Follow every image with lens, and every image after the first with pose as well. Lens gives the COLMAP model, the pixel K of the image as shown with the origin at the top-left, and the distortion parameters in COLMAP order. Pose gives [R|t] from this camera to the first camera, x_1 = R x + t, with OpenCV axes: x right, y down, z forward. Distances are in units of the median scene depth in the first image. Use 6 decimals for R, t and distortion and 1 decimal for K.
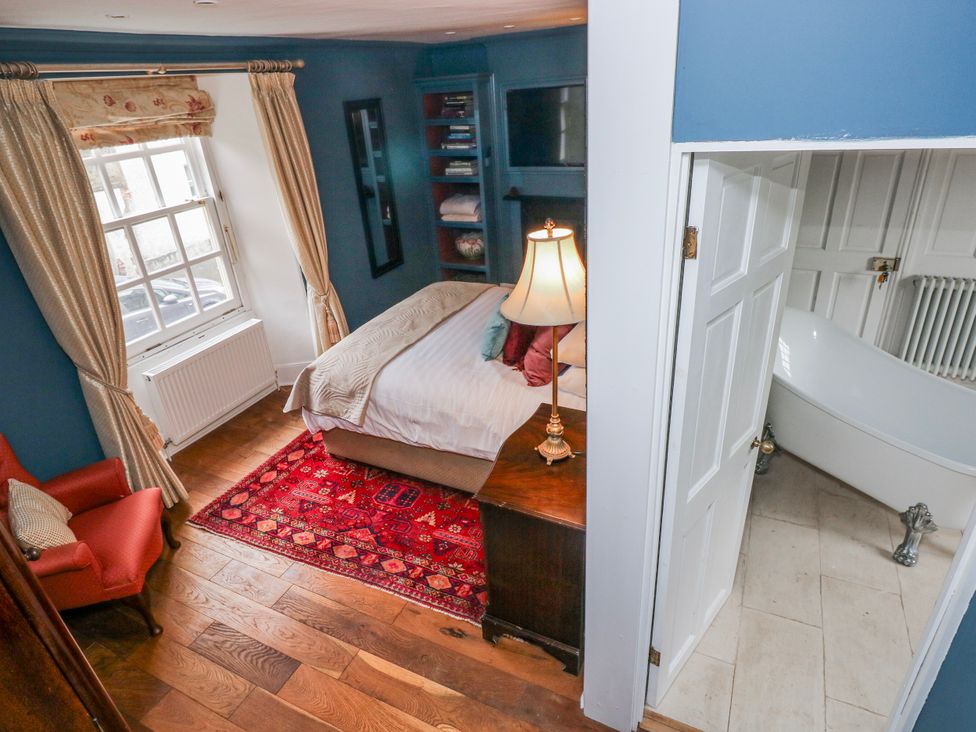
lens RADIAL K [[574.9, 0, 491.2], [0, 574.9, 369.1], [0, 0, 1]] dist [0.005501, -0.014018]
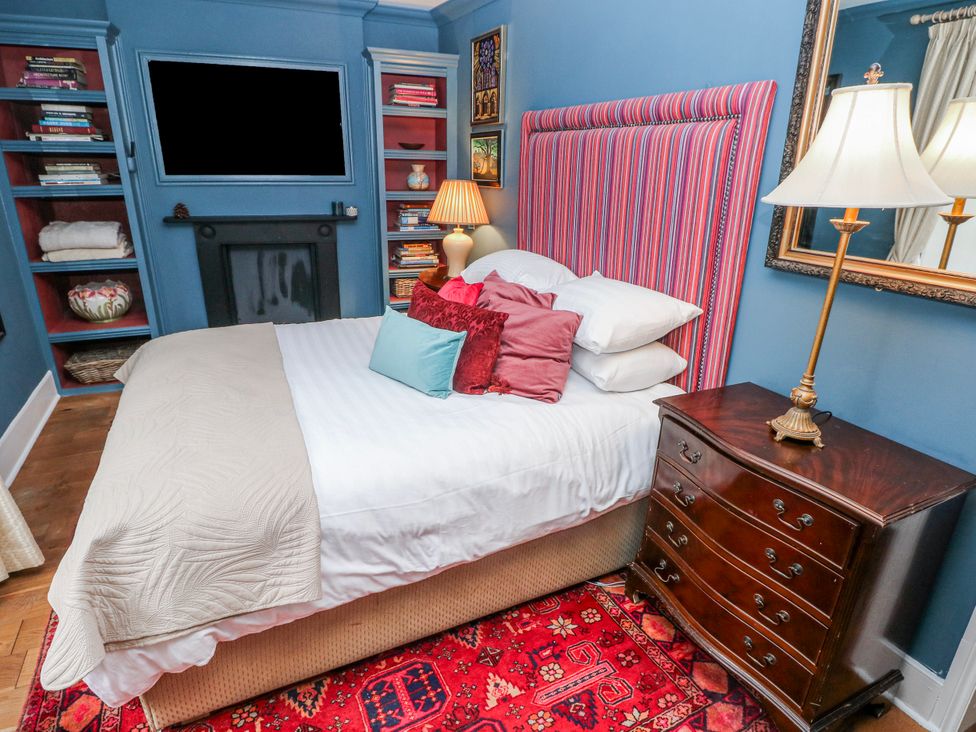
lens RADIAL K [[543.0, 0, 492.2], [0, 543.0, 358.7], [0, 0, 1]] dist [0.002541, -0.010869]
pose [[0.608377, -0.186851, 0.771340, -0.435714], [0.303432, 0.952815, -0.008513, -0.035708], [-0.733353, 0.239228, 0.636367, 0.581197]]
